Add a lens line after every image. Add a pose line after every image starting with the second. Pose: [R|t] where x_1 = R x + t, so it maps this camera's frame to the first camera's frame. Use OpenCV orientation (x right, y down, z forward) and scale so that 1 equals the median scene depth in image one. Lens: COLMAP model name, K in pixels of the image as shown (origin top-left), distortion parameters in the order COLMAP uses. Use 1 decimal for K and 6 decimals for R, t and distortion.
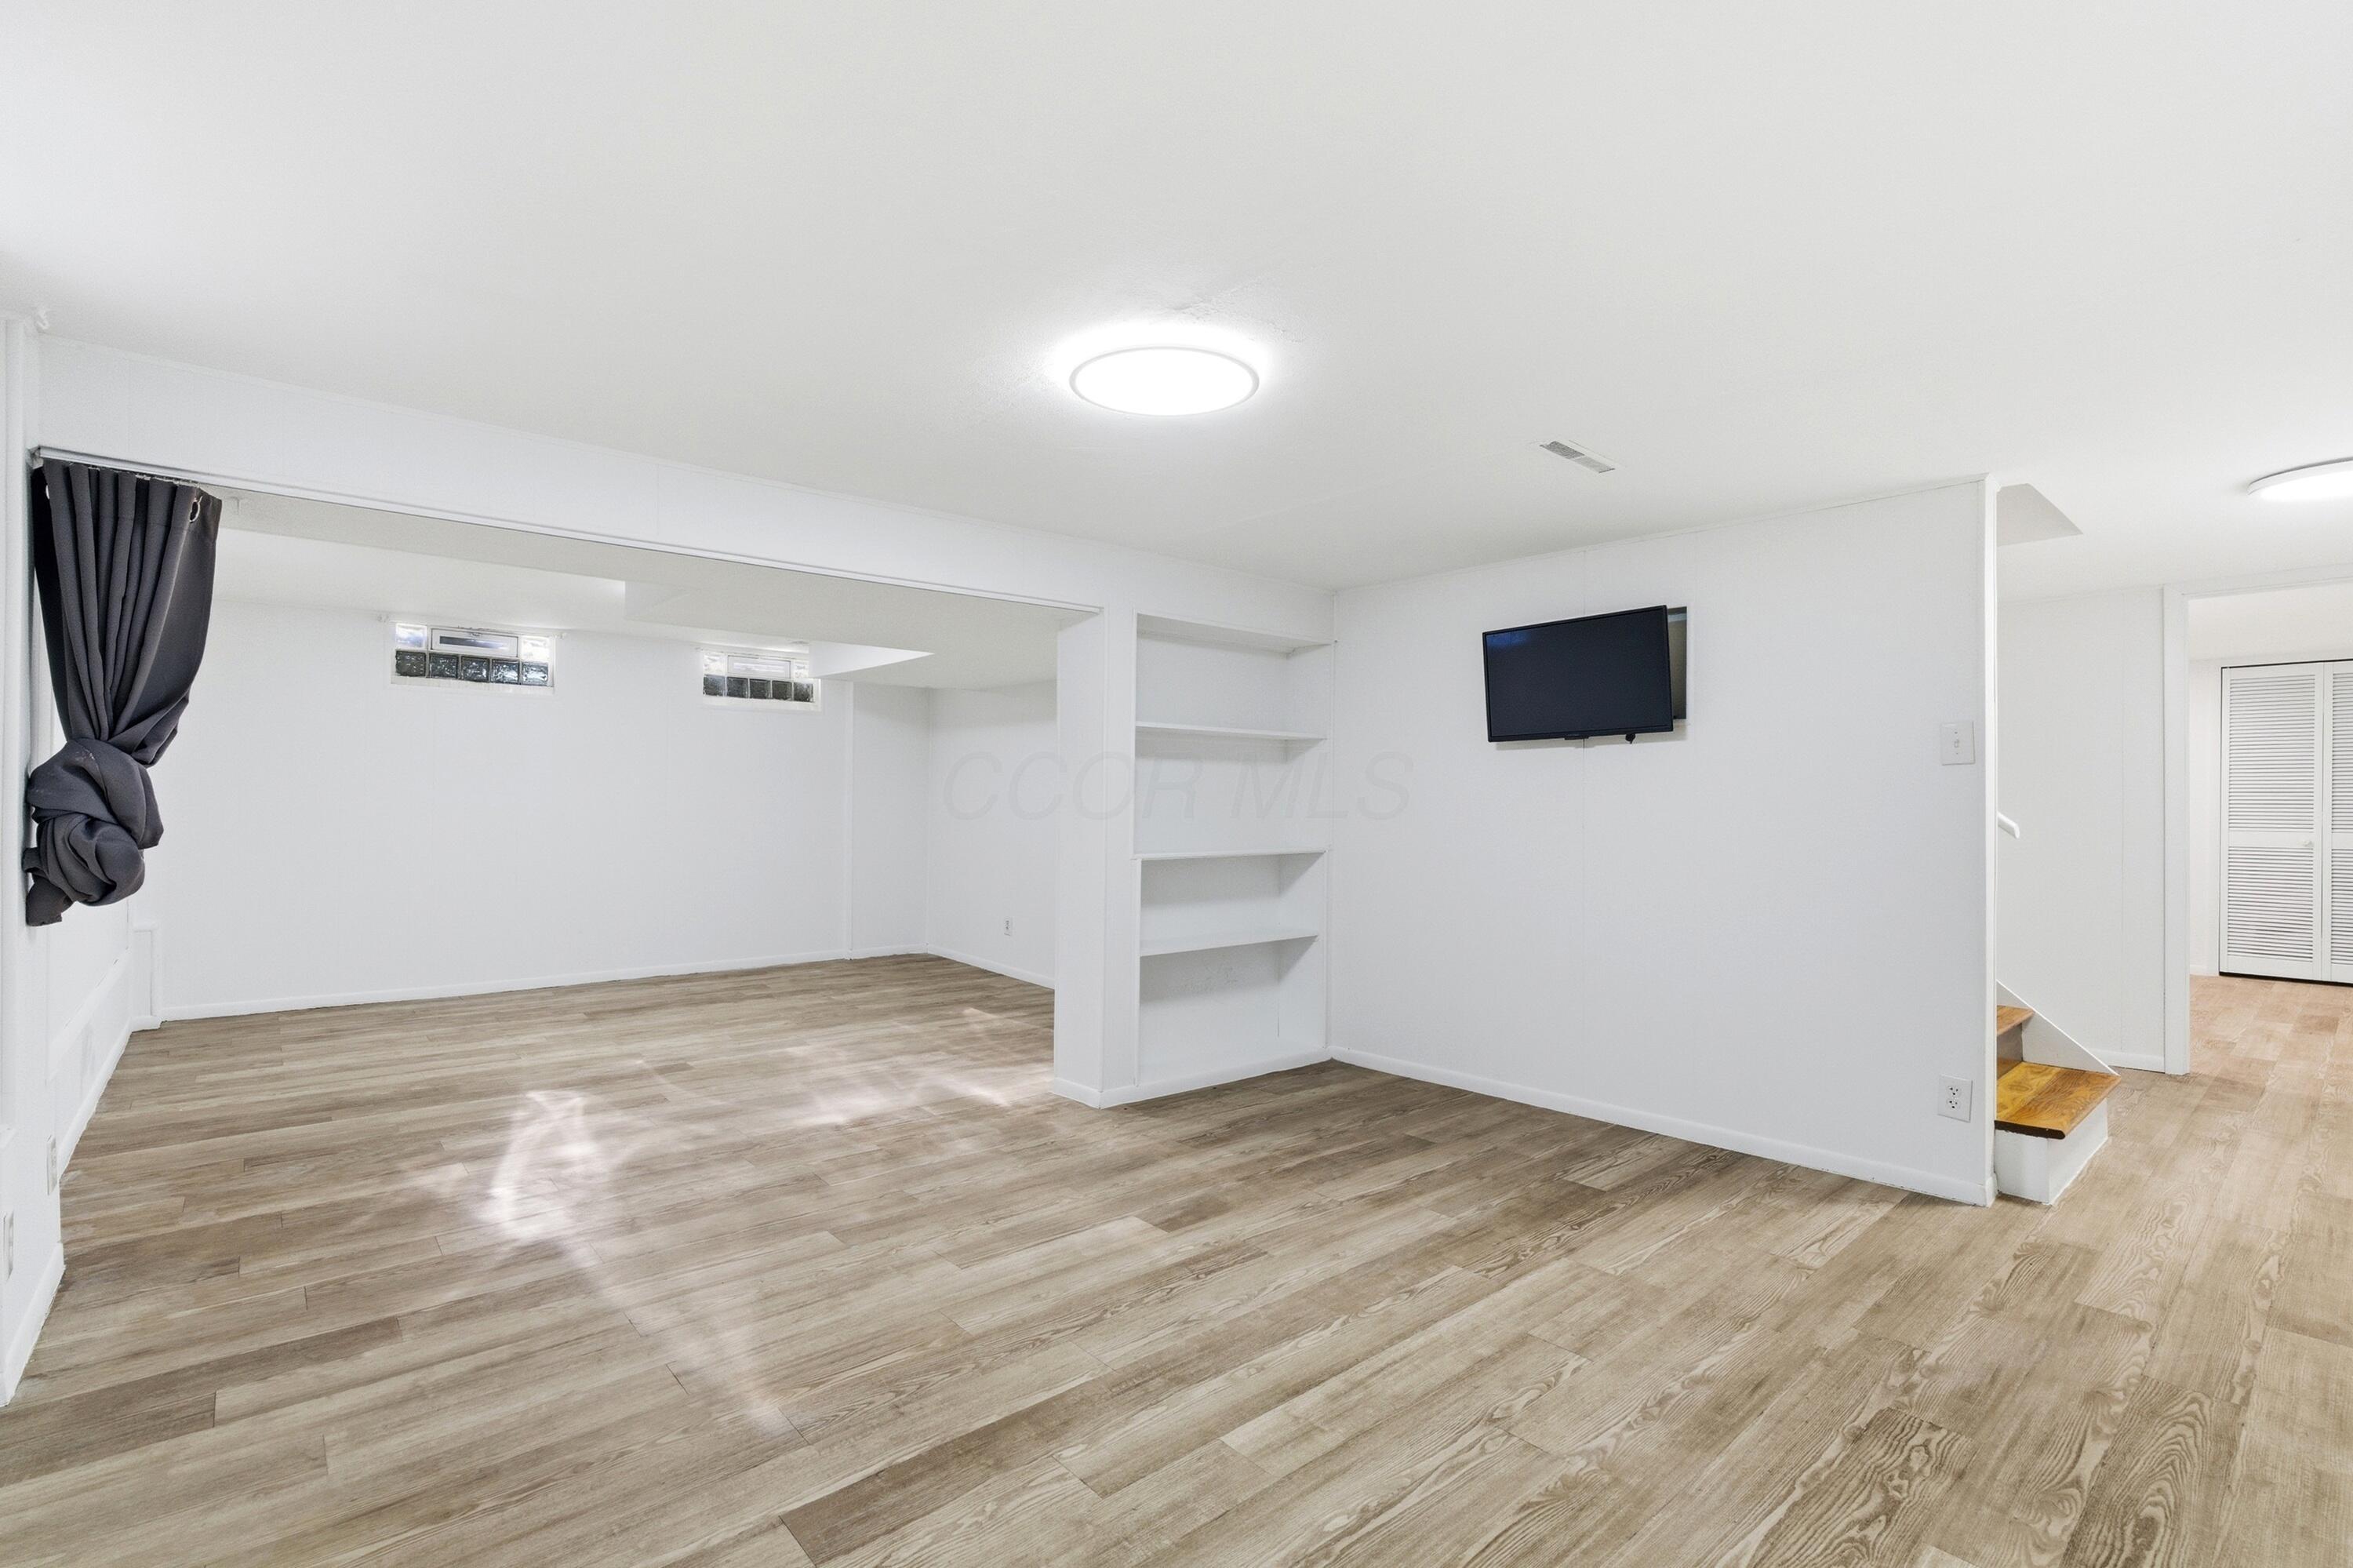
lens RADIAL K [[1062.4, 0, 1170.5], [0, 1062.4, 789.7], [0, 0, 1]] dist [-0.000732, 0.000067]
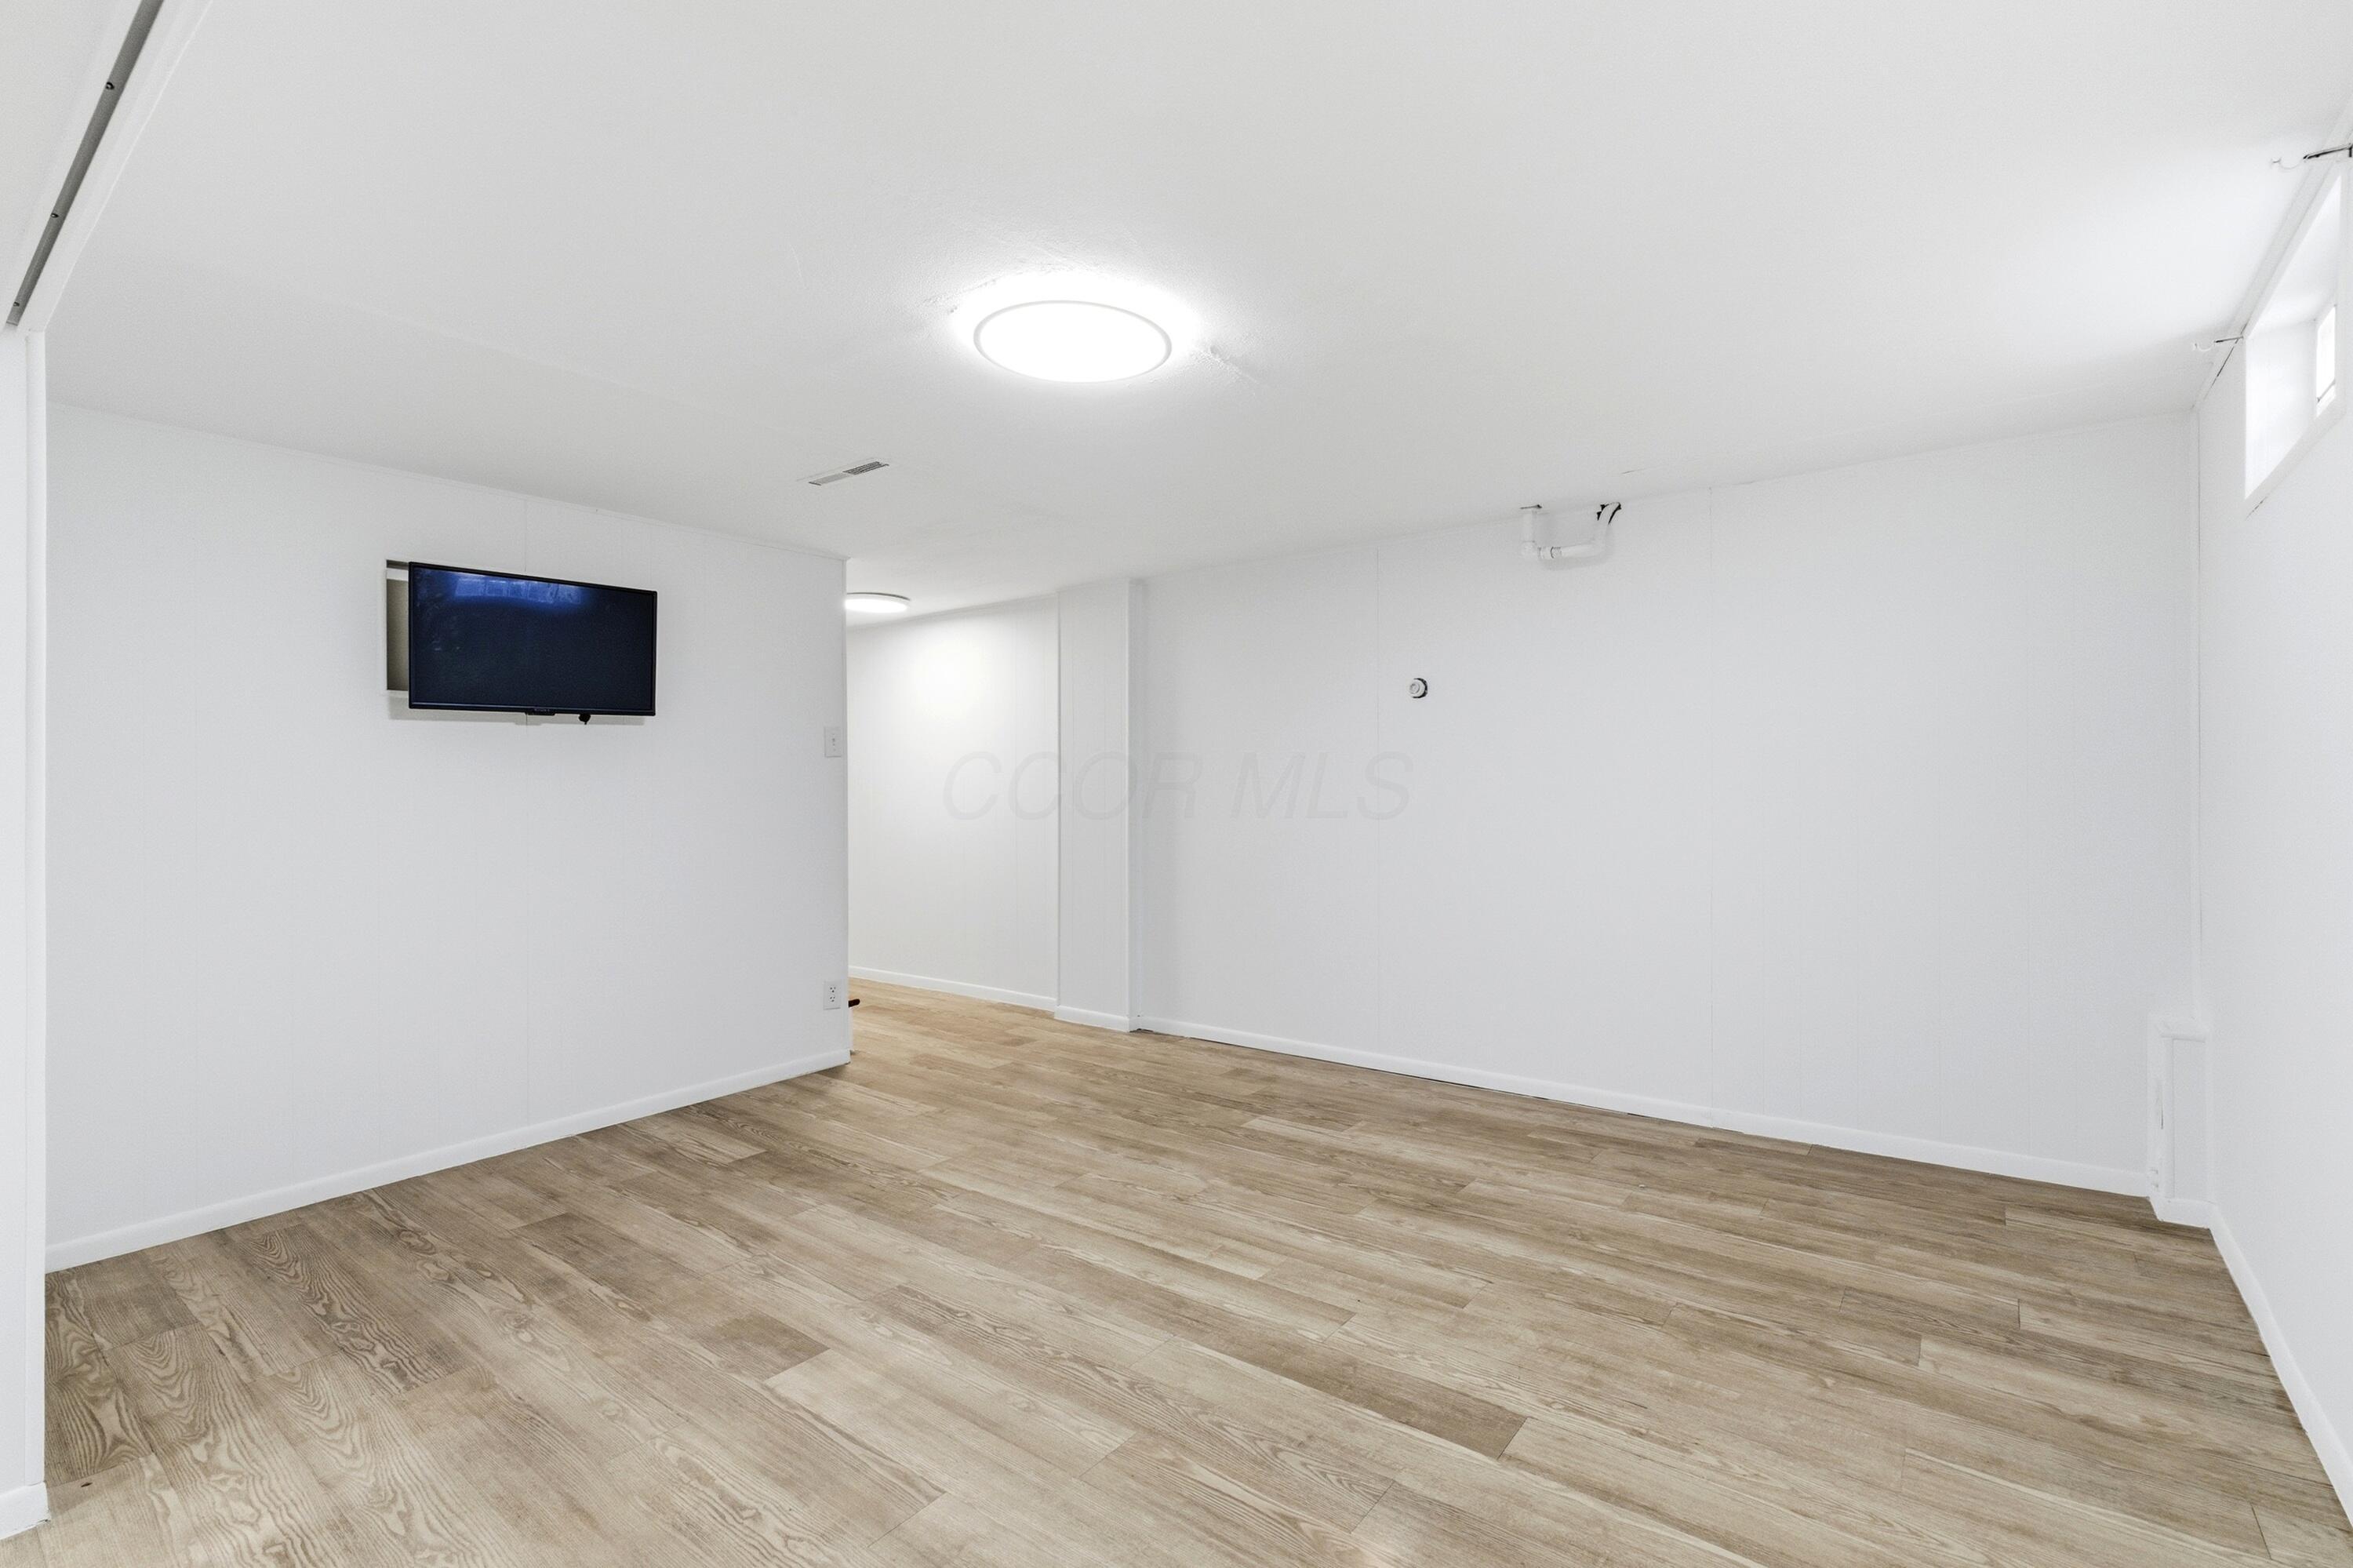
lens RADIAL K [[1062.4, 0, 1170.9], [0, 1062.4, 786.4], [0, 0, 1]] dist [-0.000732, 0.000067]
pose [[-0.197396, -0.001580, 0.980322, -0.835899], [-0.002014, 0.999997, 0.001206, 0.013539], [-0.980322, -0.001736, -0.197399, 0.957853]]
